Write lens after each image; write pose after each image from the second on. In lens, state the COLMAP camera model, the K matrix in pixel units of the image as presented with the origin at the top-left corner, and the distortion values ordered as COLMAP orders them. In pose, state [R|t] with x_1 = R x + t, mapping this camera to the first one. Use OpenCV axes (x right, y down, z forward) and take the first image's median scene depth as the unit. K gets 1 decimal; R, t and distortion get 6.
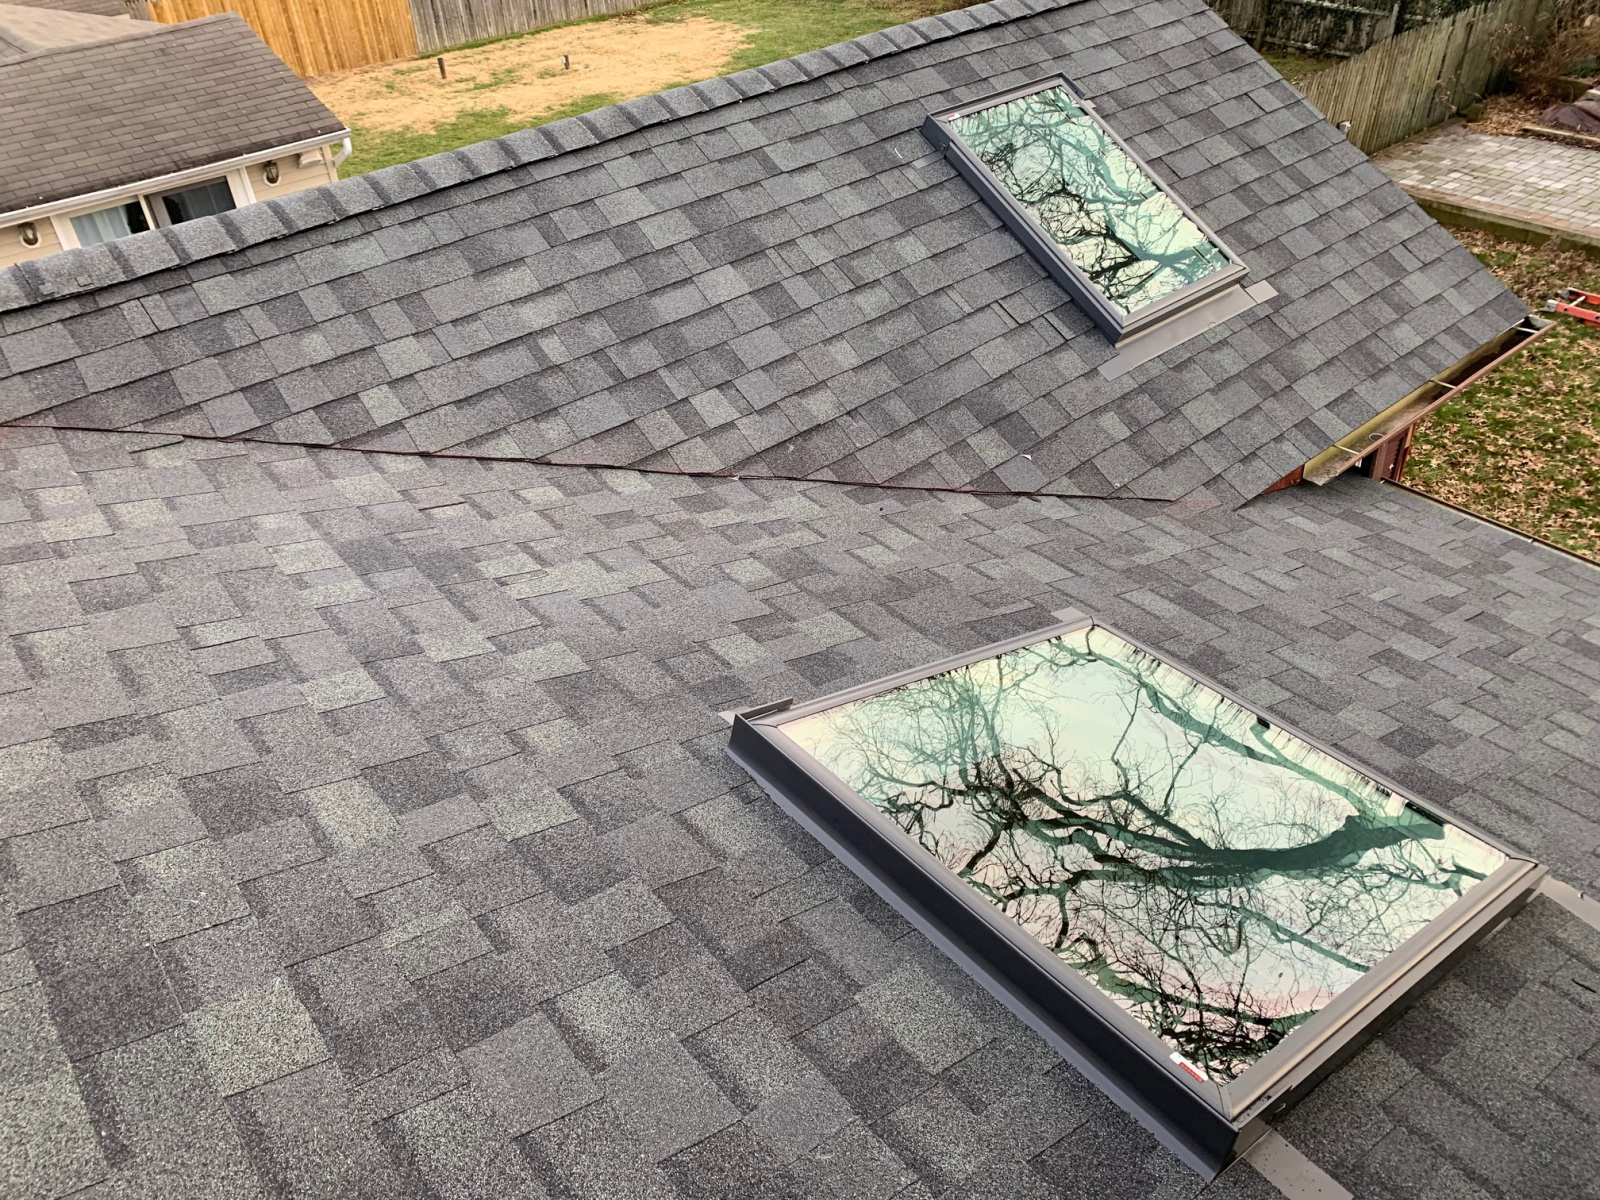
lens RADIAL K [[1217.3, 0, 800.0], [0, 1217.3, 600.0], [0, 0, 1]] dist [0.055516, -0.051841]
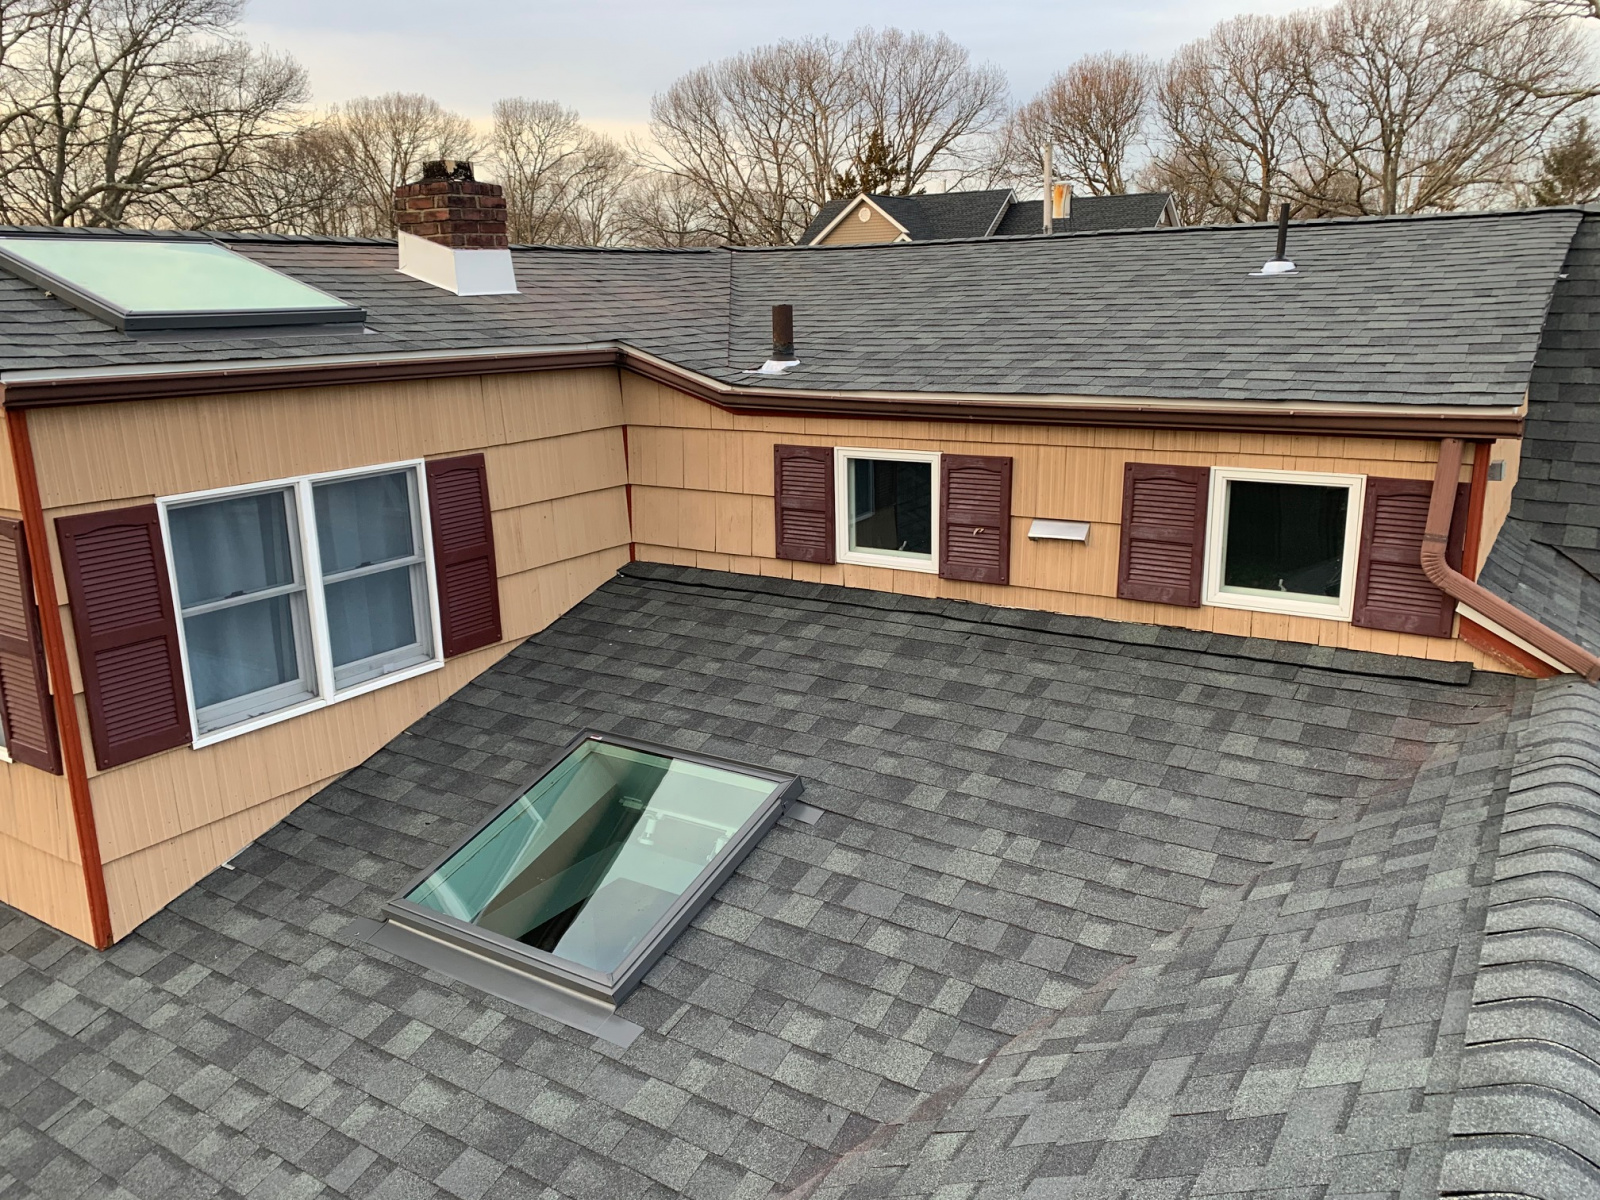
lens RADIAL K [[1217.3, 0, 800.0], [0, 1217.3, 600.0], [0, 0, 1]] dist [0.055516, -0.051841]
pose [[-0.952566, 0.136753, -0.271874, 0.420264], [-0.128404, 0.629341, 0.766448, -1.506429], [0.275916, 0.765002, -0.581929, 1.824317]]
